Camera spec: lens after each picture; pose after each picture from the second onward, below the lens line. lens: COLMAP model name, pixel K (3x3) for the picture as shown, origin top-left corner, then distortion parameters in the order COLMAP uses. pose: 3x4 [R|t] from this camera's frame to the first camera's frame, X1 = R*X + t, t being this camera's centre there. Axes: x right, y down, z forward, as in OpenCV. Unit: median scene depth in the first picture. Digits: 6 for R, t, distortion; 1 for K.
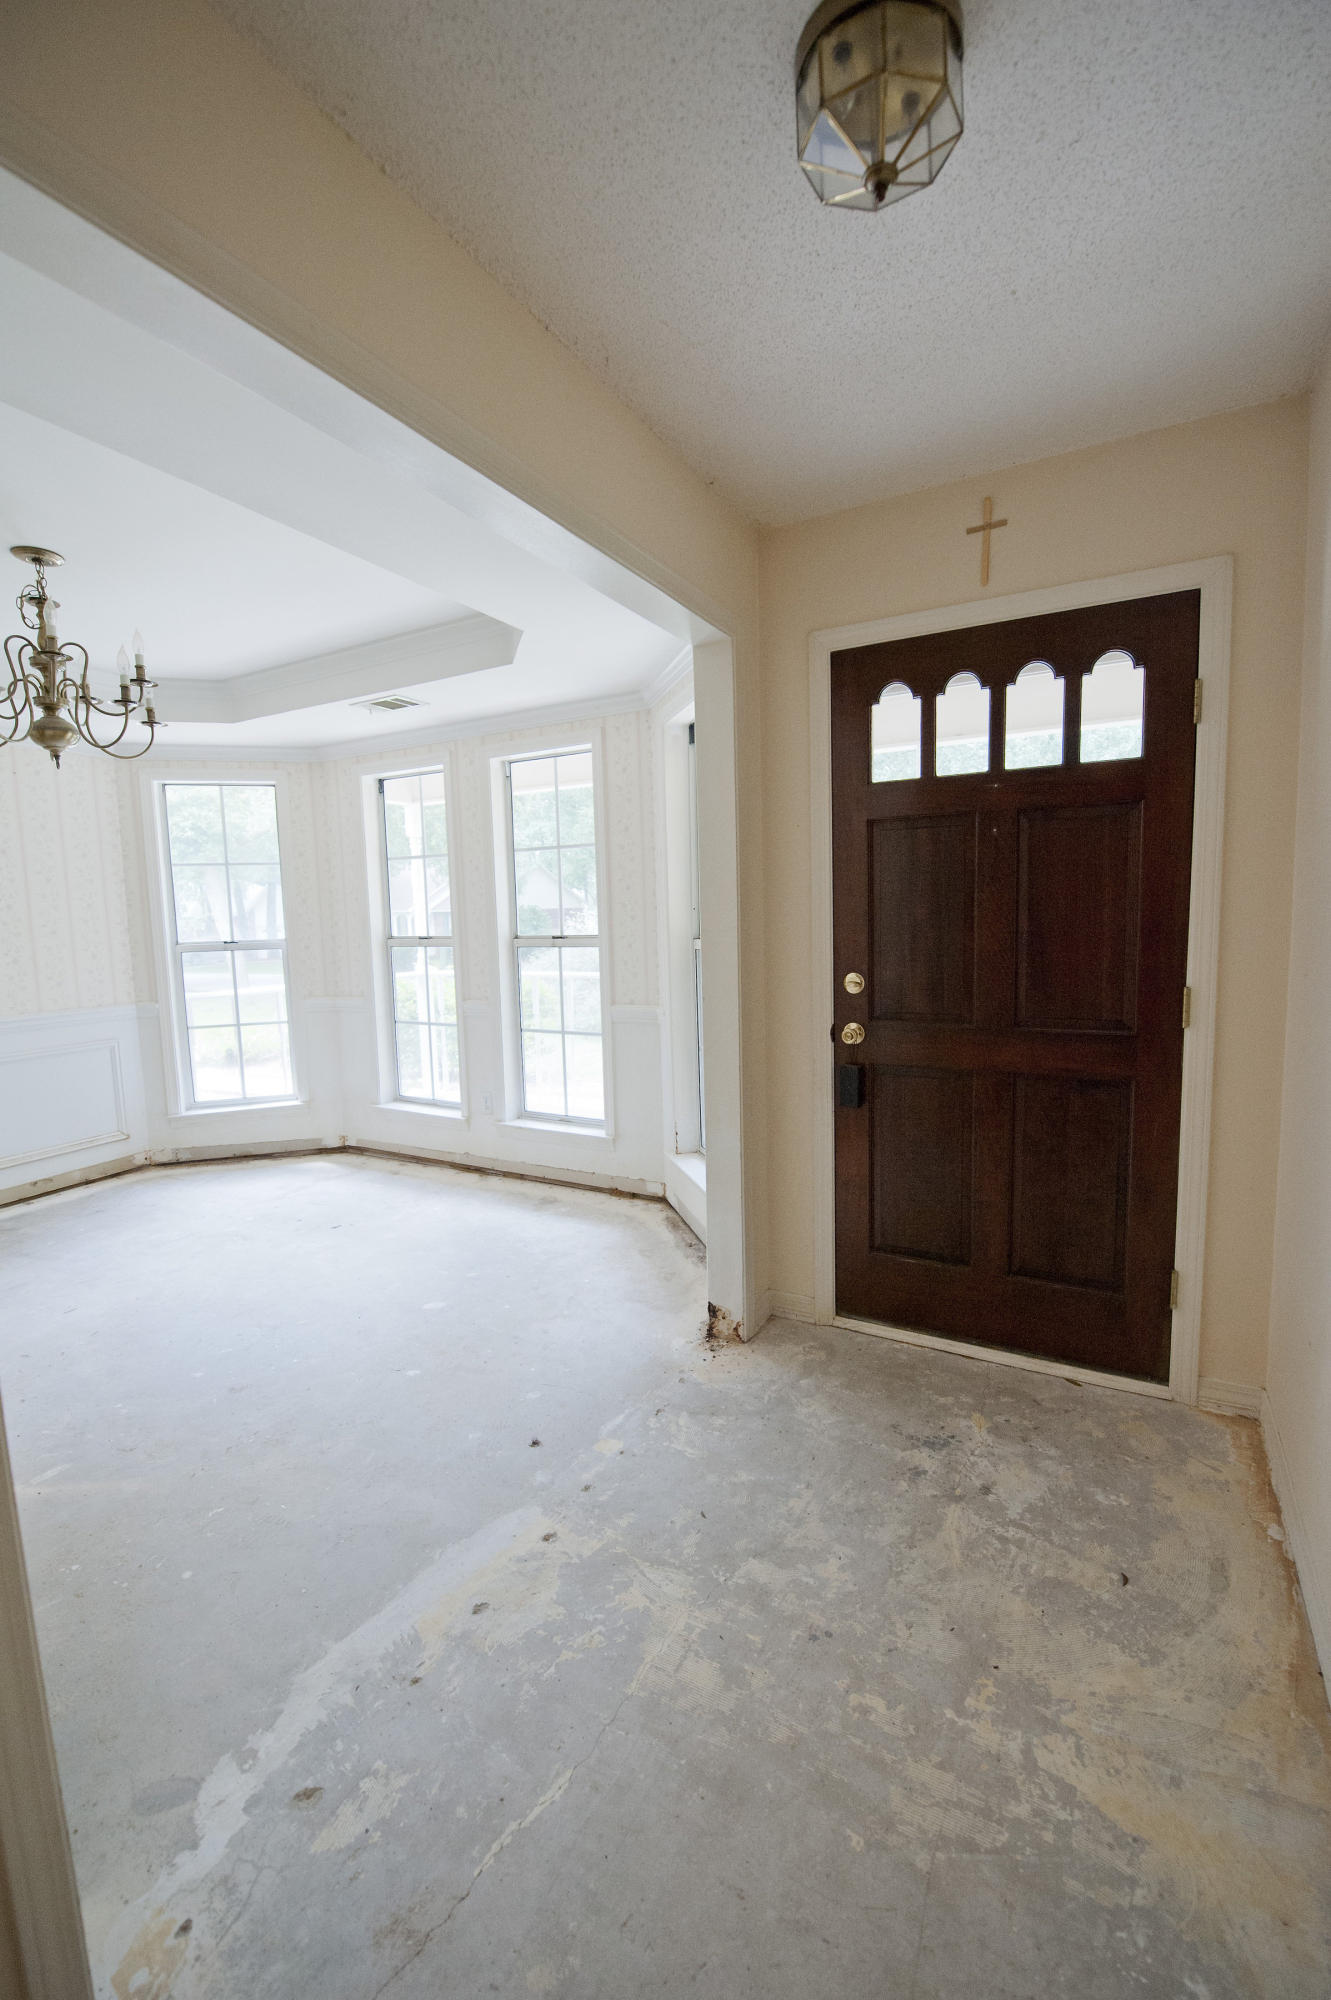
lens RADIAL K [[795.7, 0, 665.0], [0, 795.7, 1002.7], [0, 0, 1]] dist [-0.015066, -0.002546]
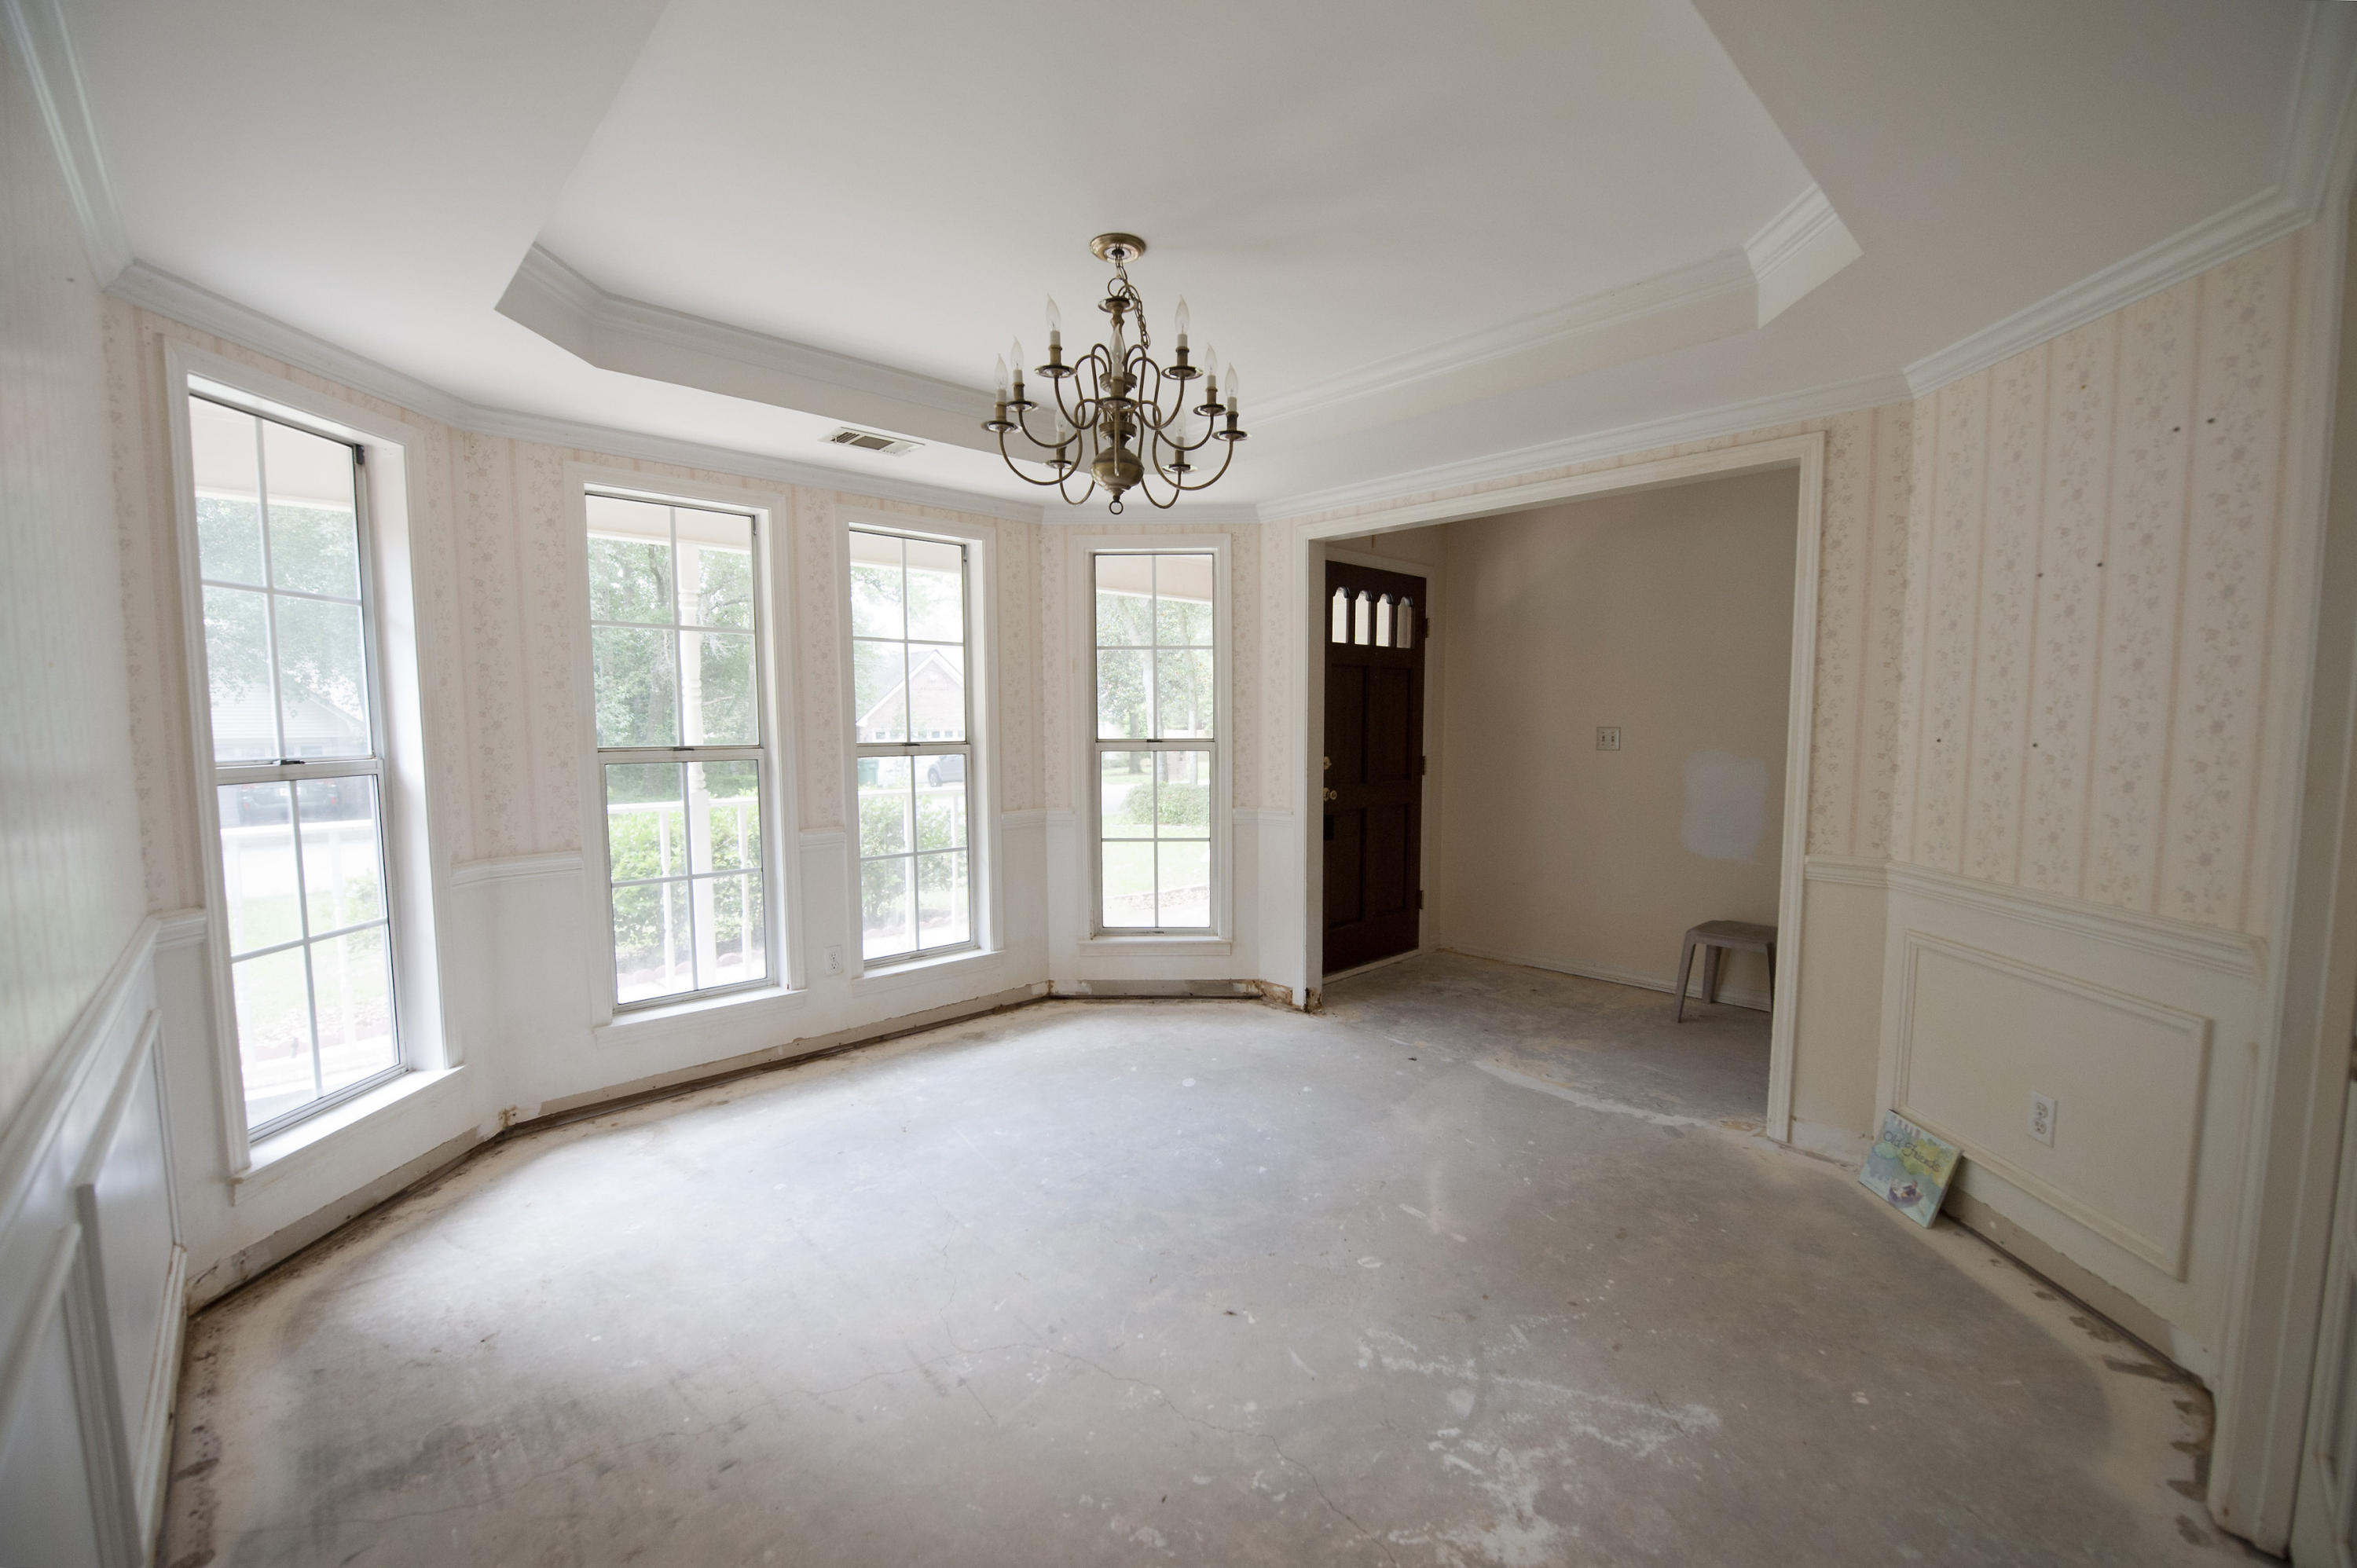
lens RADIAL K [[928.0, 0, 1170.4], [0, 928.0, 787.0], [0, 0, 1]] dist [-0.028620, -0.000194]
pose [[0.345437, -0.049804, 0.937120, -1.477604], [0.104229, 0.994449, 0.014430, -0.031204], [-0.932636, 0.092690, 0.348710, 0.574196]]
